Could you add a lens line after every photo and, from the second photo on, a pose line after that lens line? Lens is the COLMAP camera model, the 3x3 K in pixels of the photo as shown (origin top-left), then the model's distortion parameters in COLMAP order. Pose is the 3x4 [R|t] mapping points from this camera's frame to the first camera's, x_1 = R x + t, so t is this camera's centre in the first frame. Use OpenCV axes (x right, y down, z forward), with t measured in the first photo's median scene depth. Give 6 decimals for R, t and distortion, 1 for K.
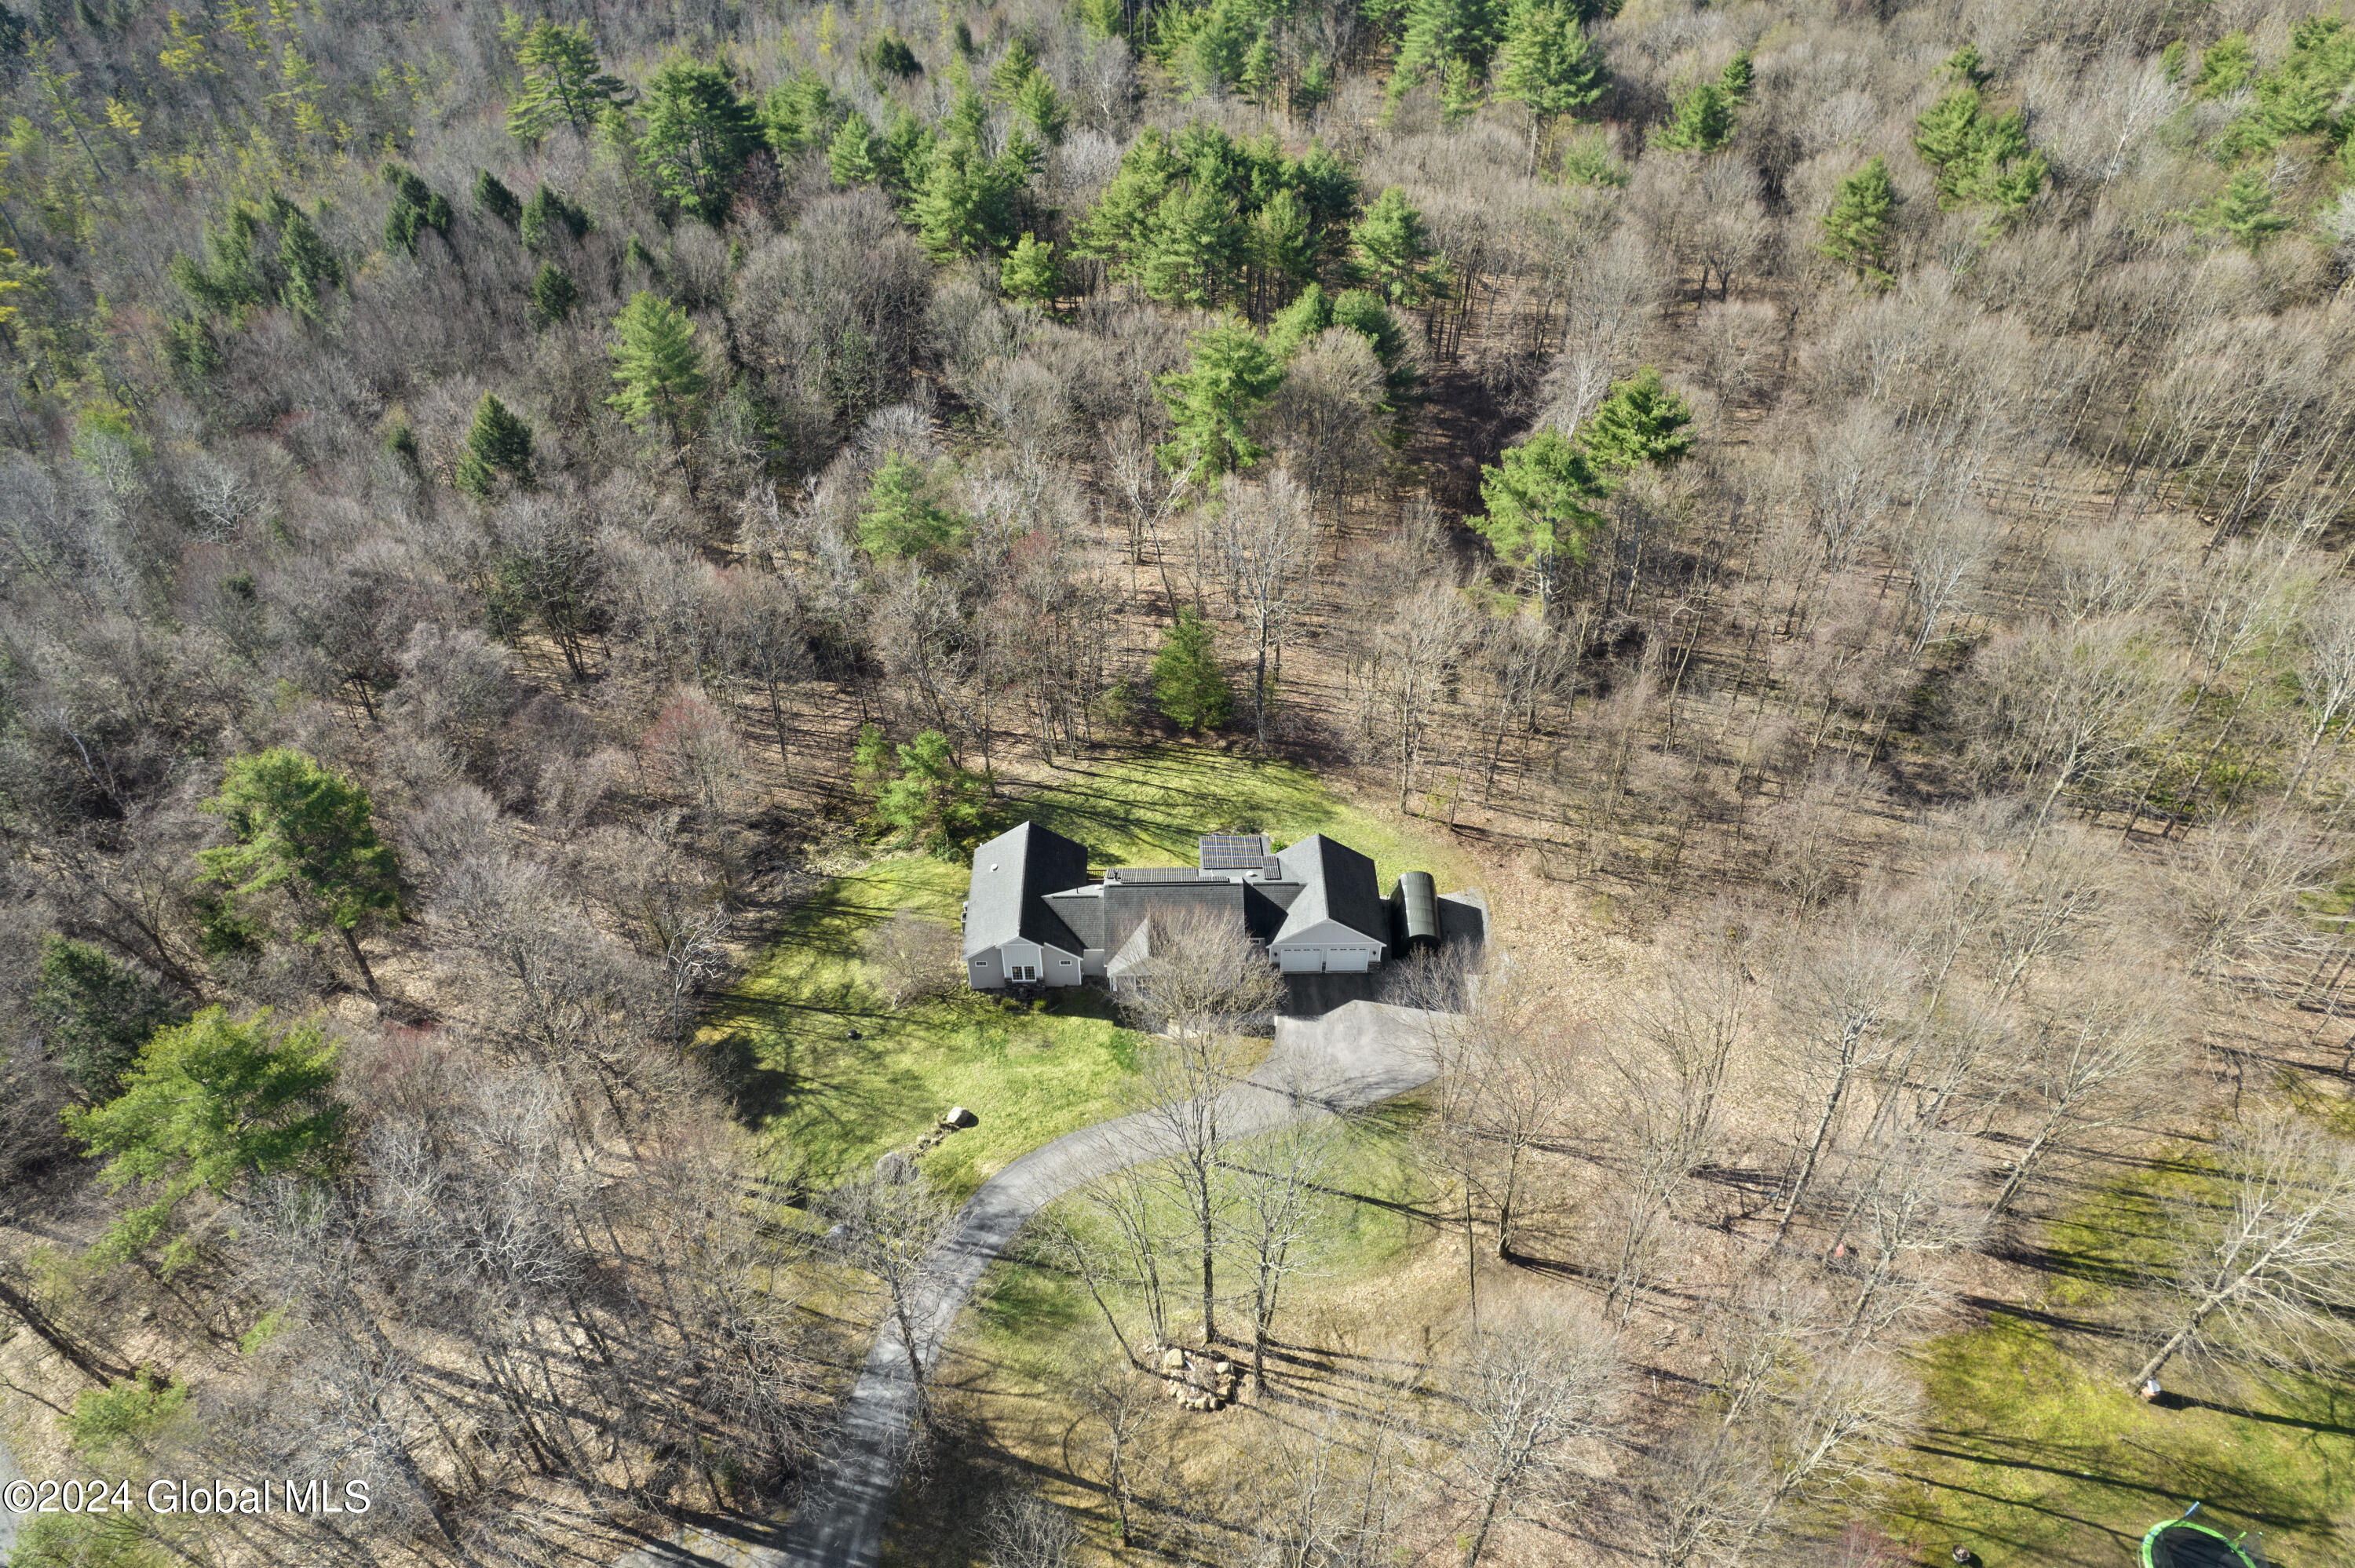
lens RADIAL K [[1508.8, 0, 1177.5], [0, 1508.8, 784.0], [0, 0, 1]] dist [-0.085252, 0.089083]
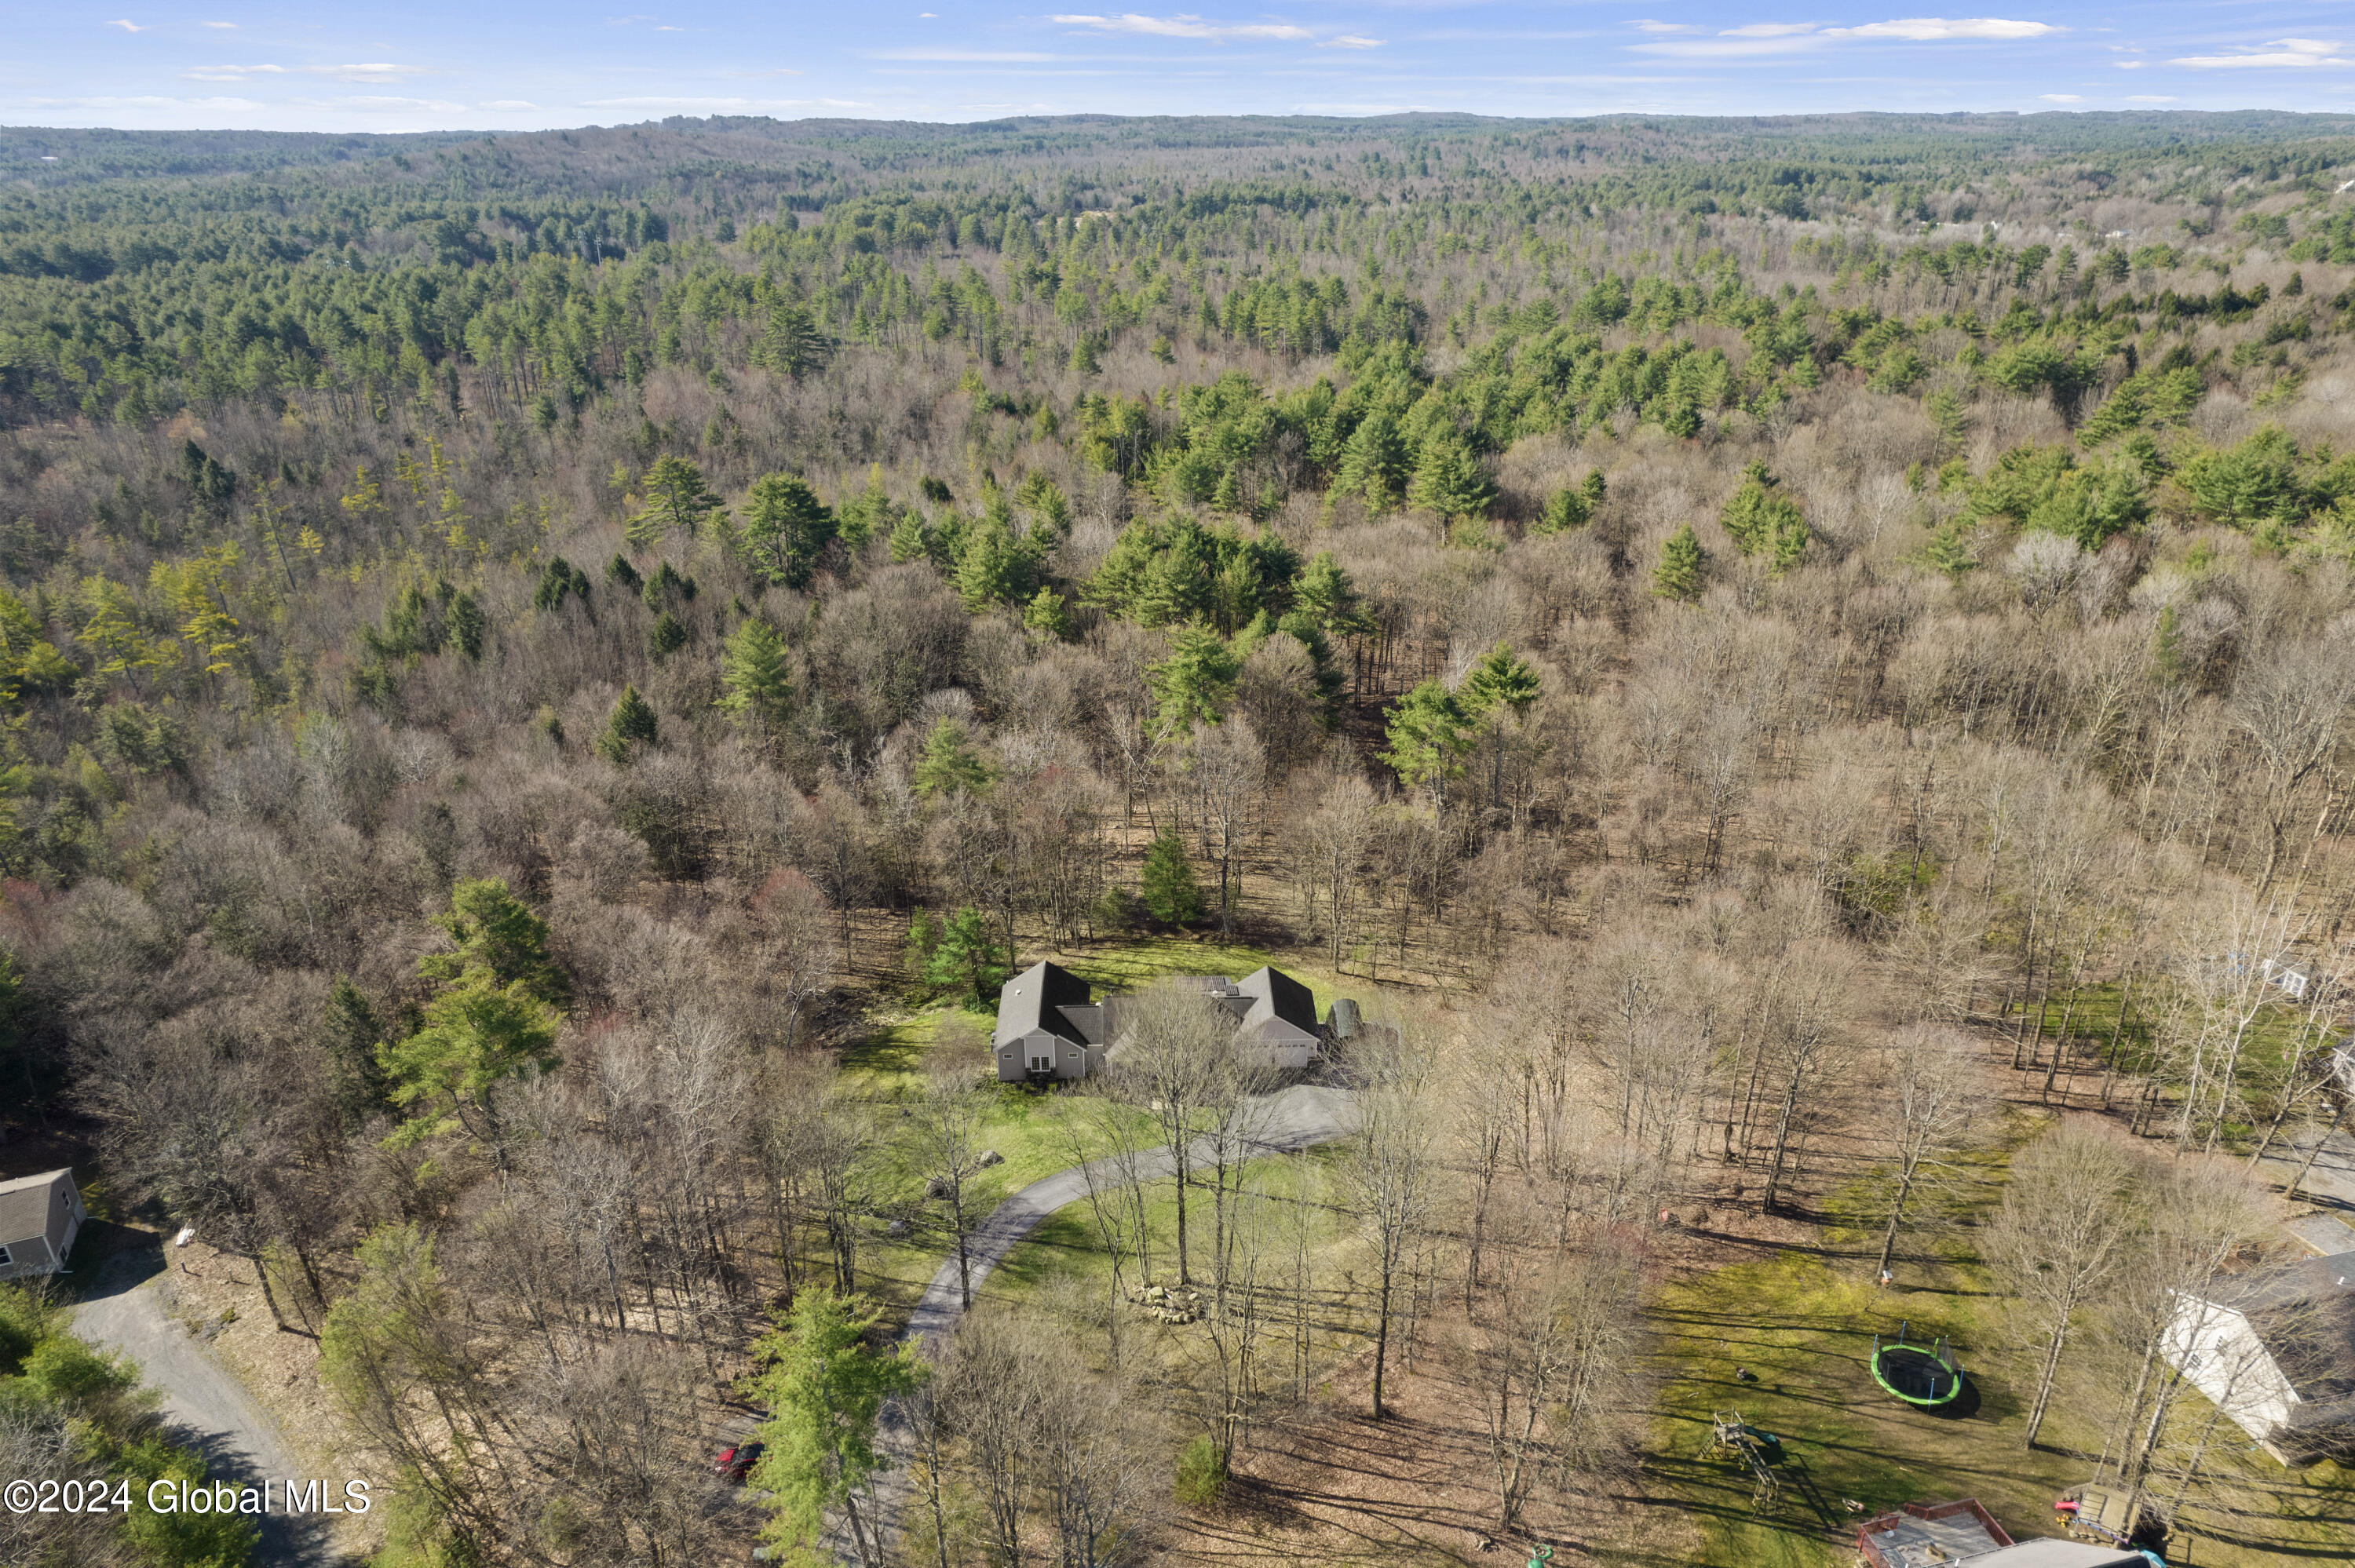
lens RADIAL K [[1538.1, 0, 1177.5], [0, 1538.1, 784.0], [0, 0, 1]] dist [-0.032764, -0.002754]
pose [[0.999961, -0.004121, 0.007831, 0.004647], [0.006310, 0.952476, -0.304549, 0.230492], [-0.006204, 0.304587, 0.952464, -0.255523]]
